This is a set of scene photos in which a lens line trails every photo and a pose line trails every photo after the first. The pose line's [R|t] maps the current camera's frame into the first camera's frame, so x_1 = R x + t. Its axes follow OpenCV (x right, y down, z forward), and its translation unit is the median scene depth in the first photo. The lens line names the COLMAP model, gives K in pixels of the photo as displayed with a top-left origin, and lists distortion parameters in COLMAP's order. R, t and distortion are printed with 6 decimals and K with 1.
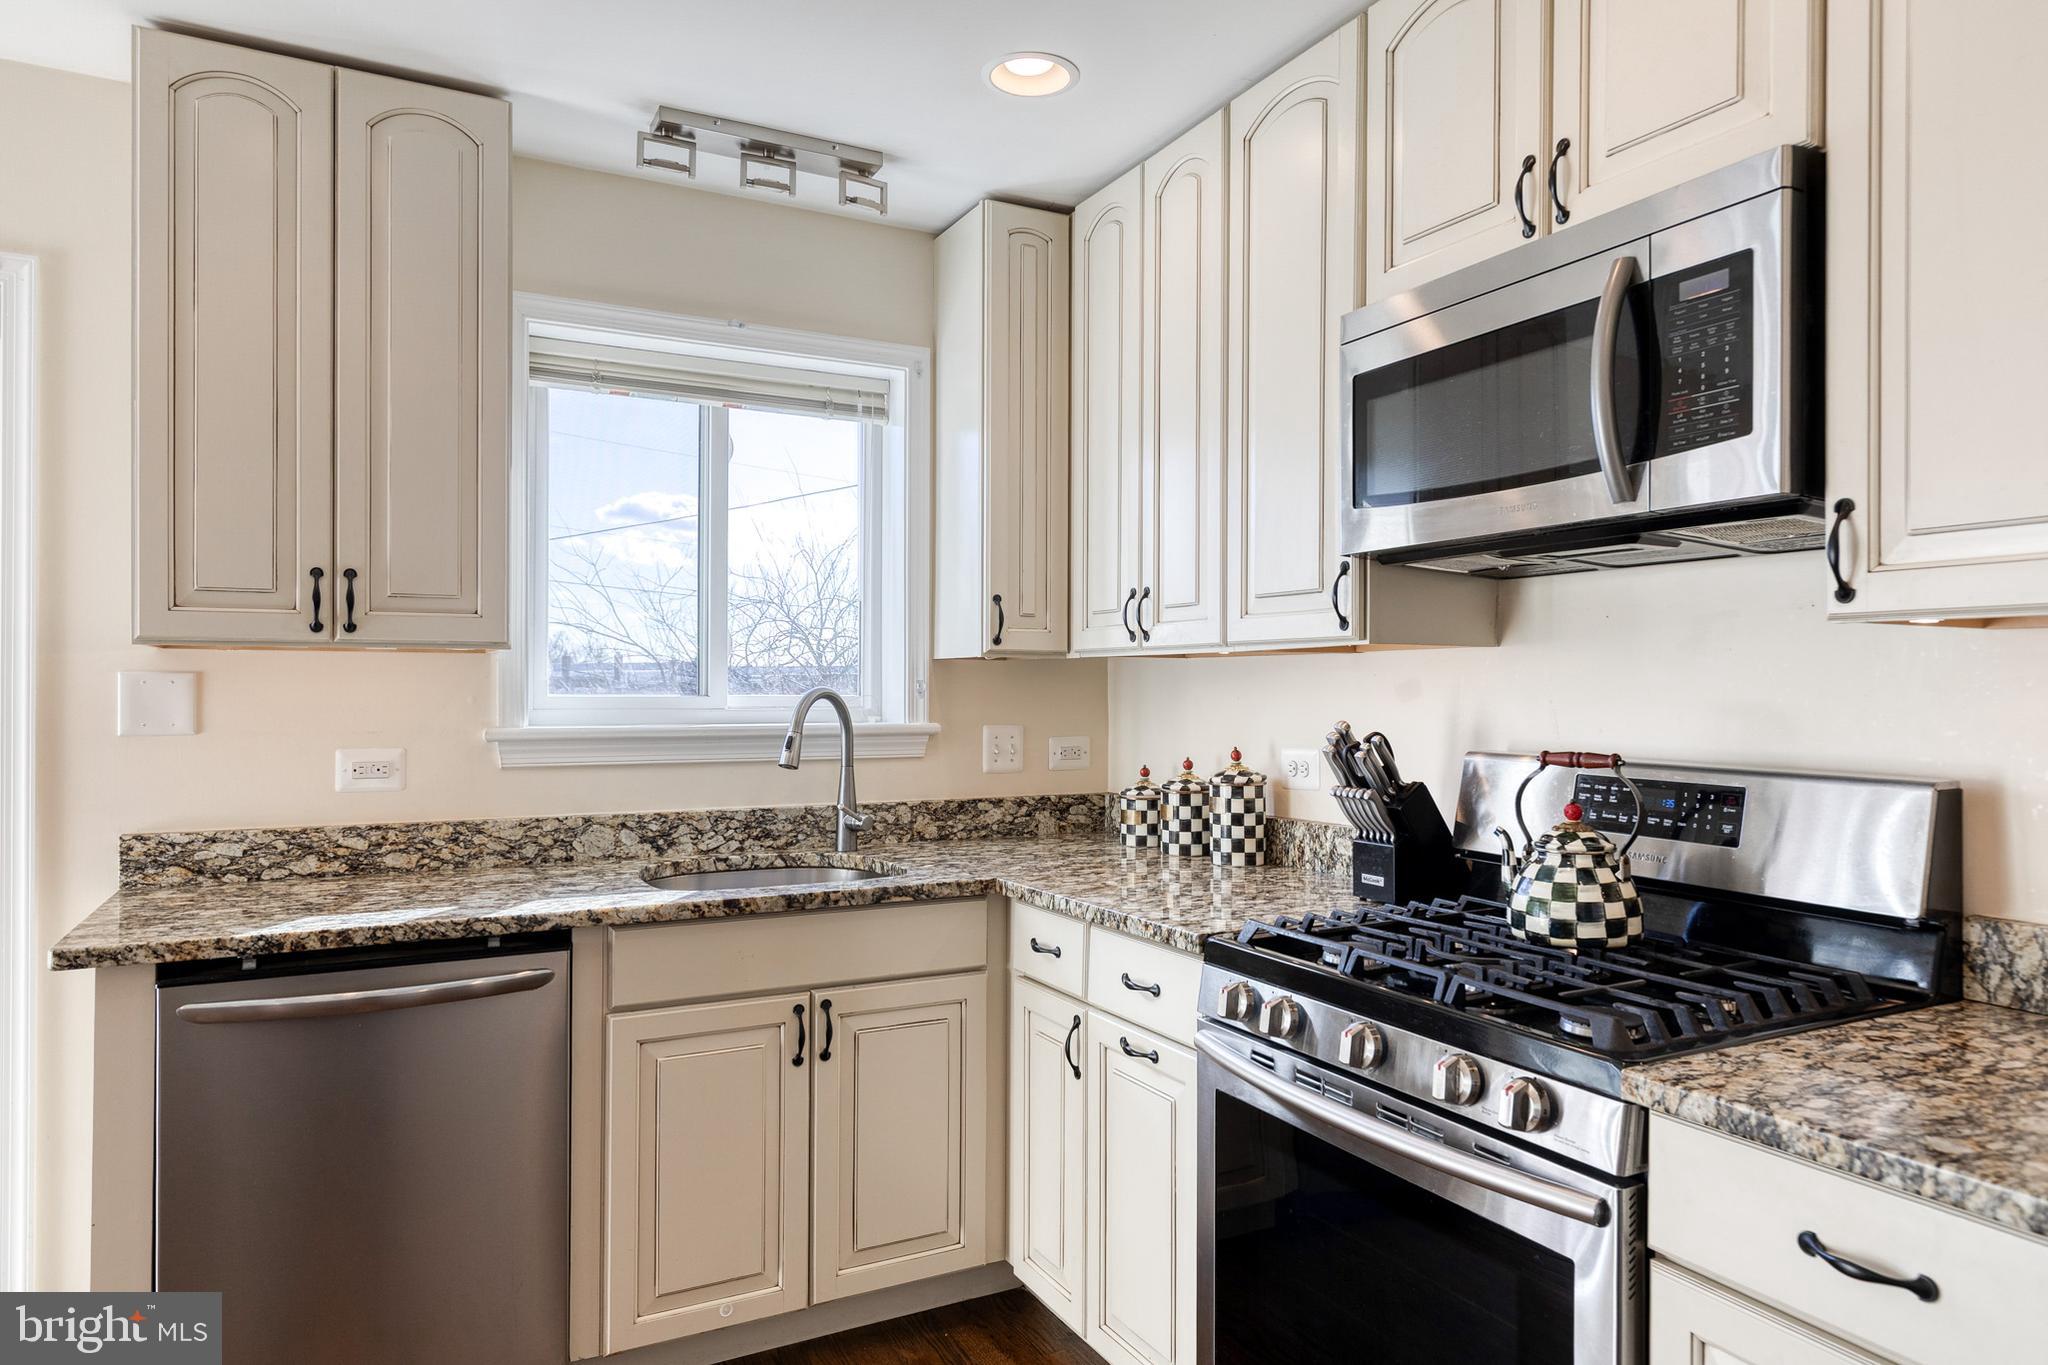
lens RADIAL K [[1264.3, 0, 1049.4], [0, 1264.3, 691.5], [0, 0, 1]] dist [0.002236, 0.001945]
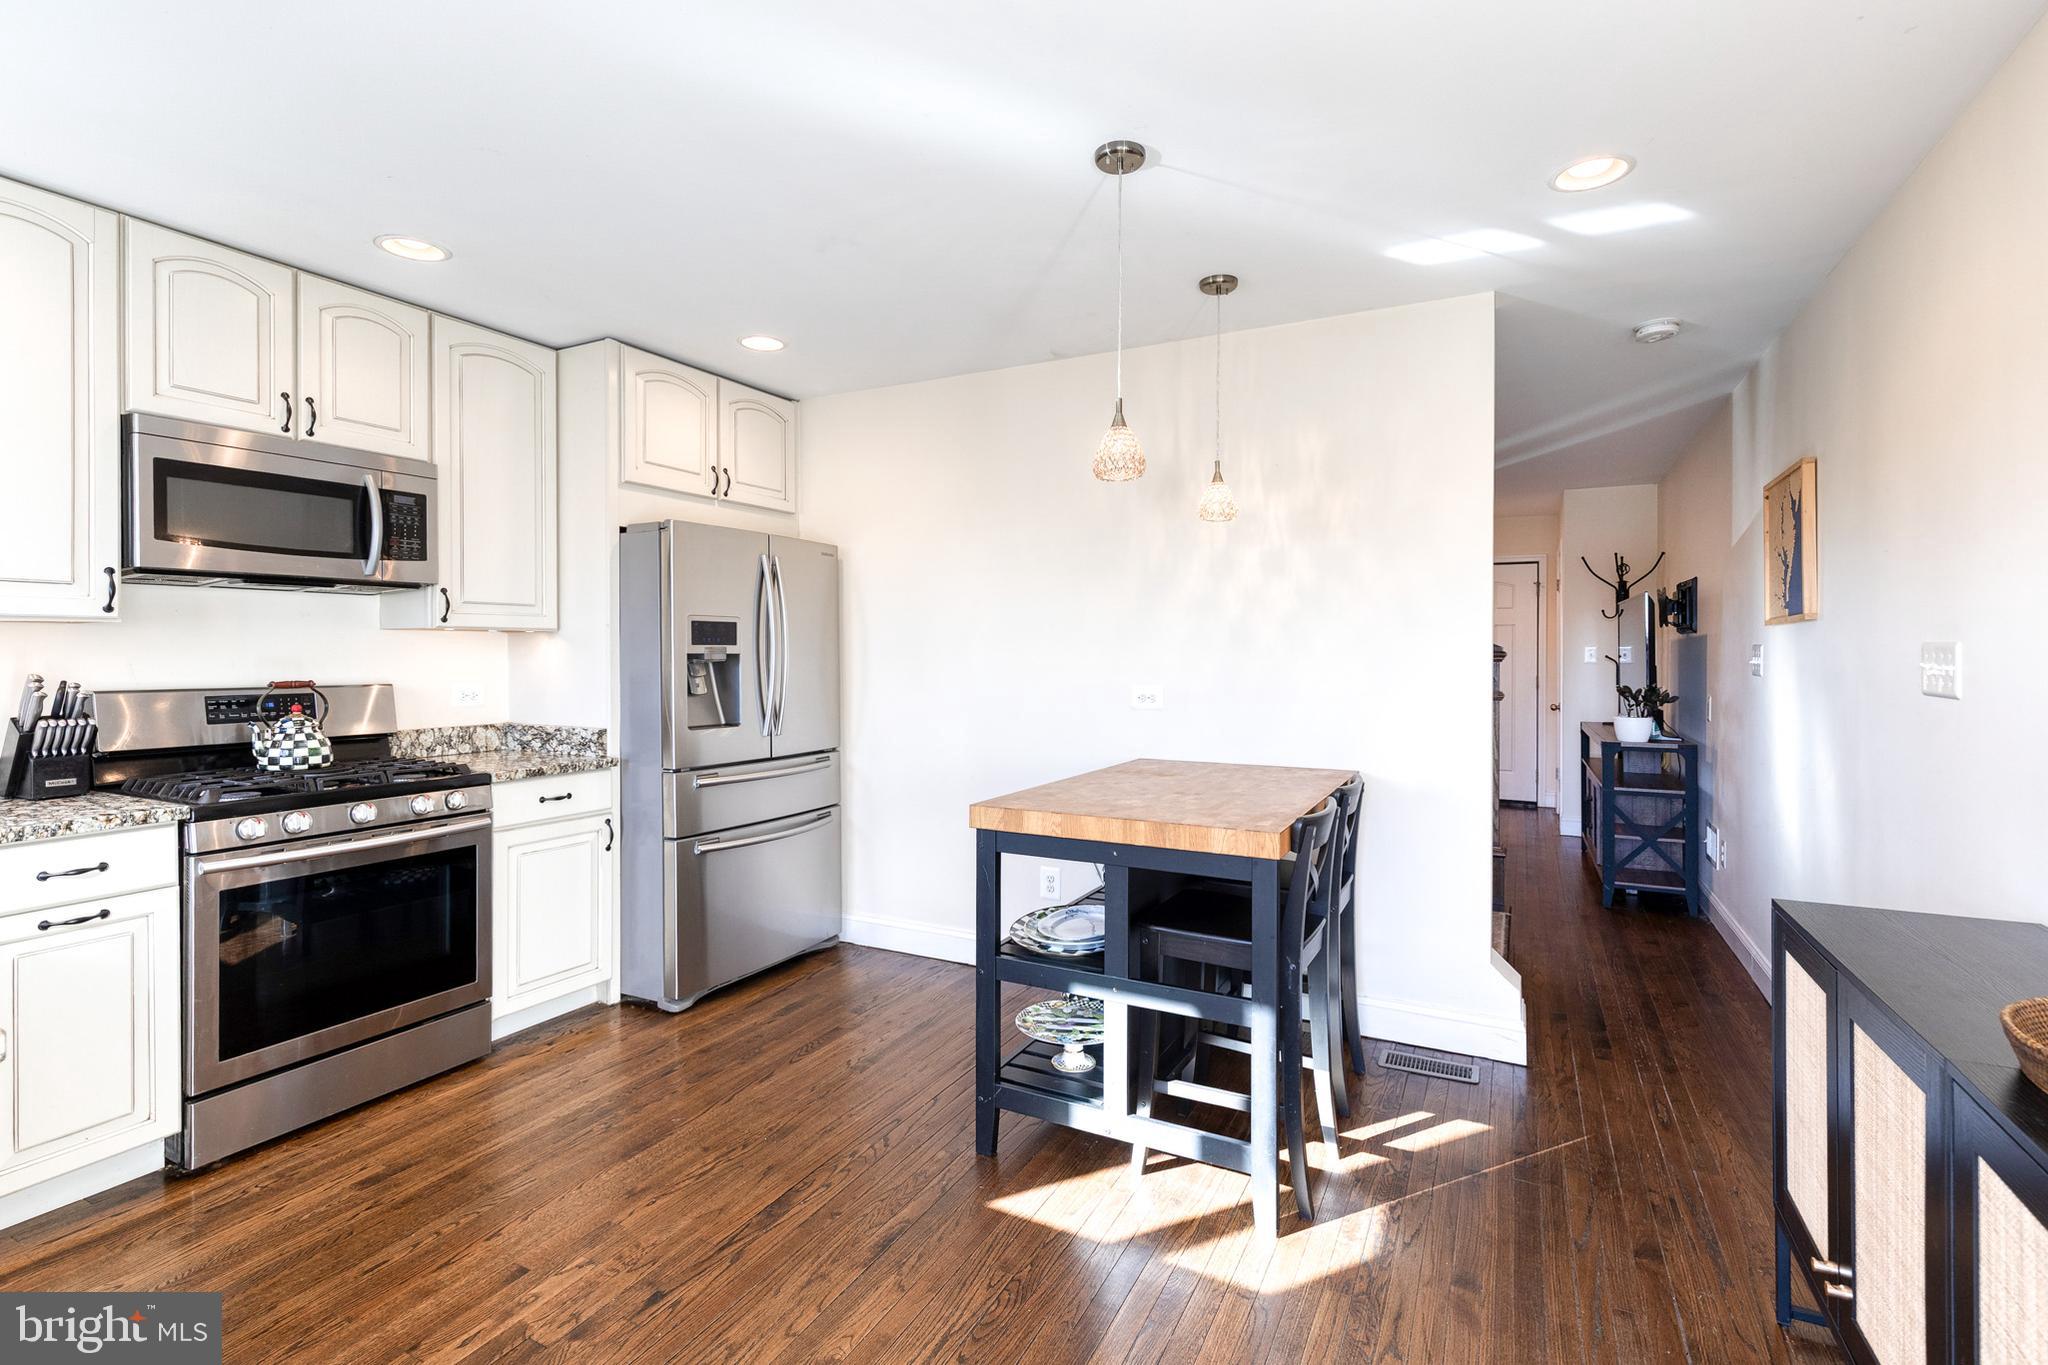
lens RADIAL K [[928.8, 0, 1027.5], [0, 928.8, 659.4], [0, 0, 1]] dist [0.010329, -0.001958]
pose [[-0.552716, -0.010619, 0.833302, -1.175738], [0.000329, 0.999916, 0.012960, -0.005810], [-0.833369, 0.007438, -0.552666, 0.627419]]
